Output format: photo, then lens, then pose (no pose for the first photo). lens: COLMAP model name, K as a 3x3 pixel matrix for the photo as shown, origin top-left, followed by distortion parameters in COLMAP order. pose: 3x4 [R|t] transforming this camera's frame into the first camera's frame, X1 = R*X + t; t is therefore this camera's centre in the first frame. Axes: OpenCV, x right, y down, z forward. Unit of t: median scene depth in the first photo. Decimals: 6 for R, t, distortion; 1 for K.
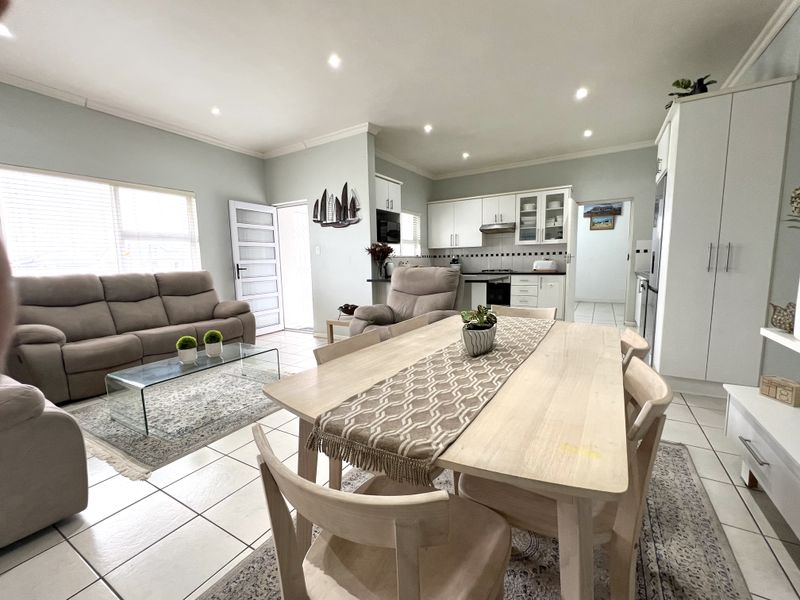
lens RADIAL K [[339.6, 0, 398.5], [0, 339.6, 303.0], [0, 0, 1]] dist [-0.004954, 0.000400]
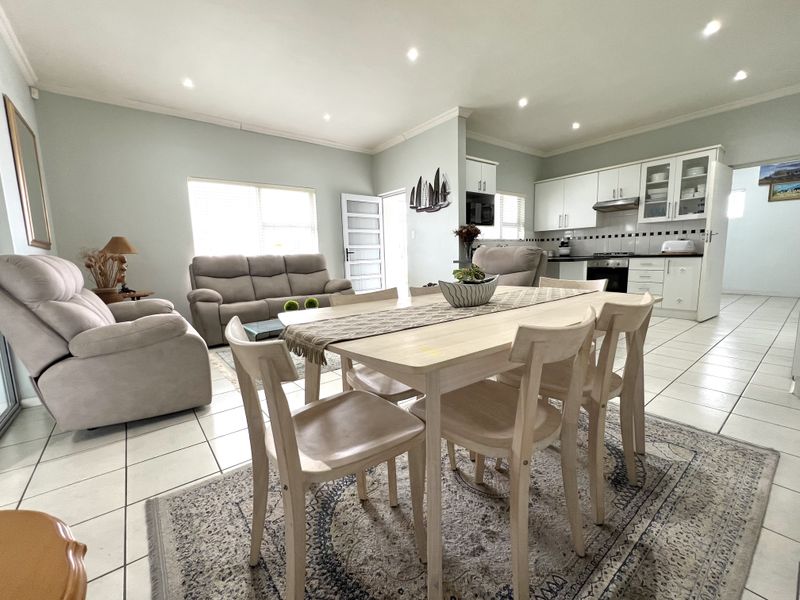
lens RADIAL K [[339.6, 0, 398.5], [0, 339.6, 303.1], [0, 0, 1]] dist [-0.004954, 0.000400]
pose [[0.934180, 0.042327, -0.354284, 0.113620], [-0.032662, 0.998914, 0.033218, 0.028899], [0.355305, -0.019460, 0.934548, -0.028844]]
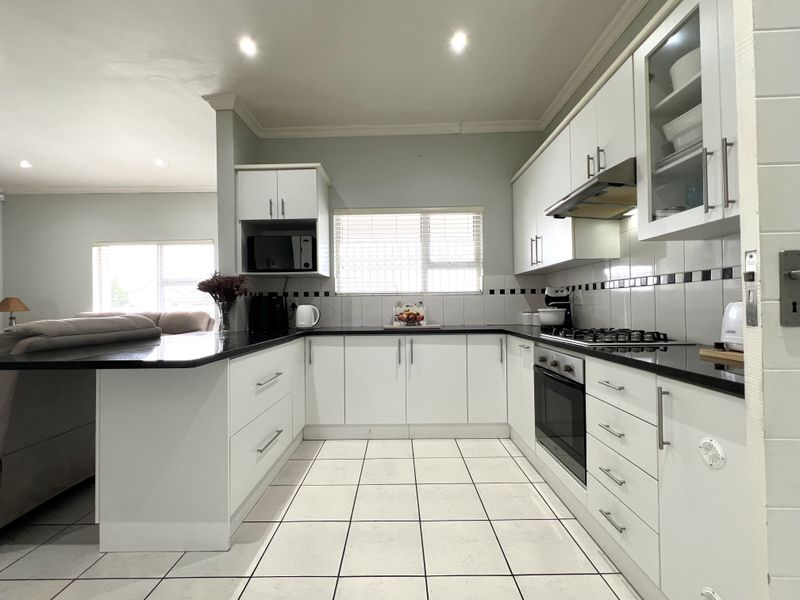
lens RADIAL K [[339.6, 0, 398.7], [0, 339.6, 303.3], [0, 0, 1]] dist [-0.004954, 0.000400]
pose [[0.513114, 0.006205, -0.858298, 0.597978], [-0.097965, 0.993863, -0.051381, -0.116130], [0.852712, 0.110447, 0.510572, 0.906498]]
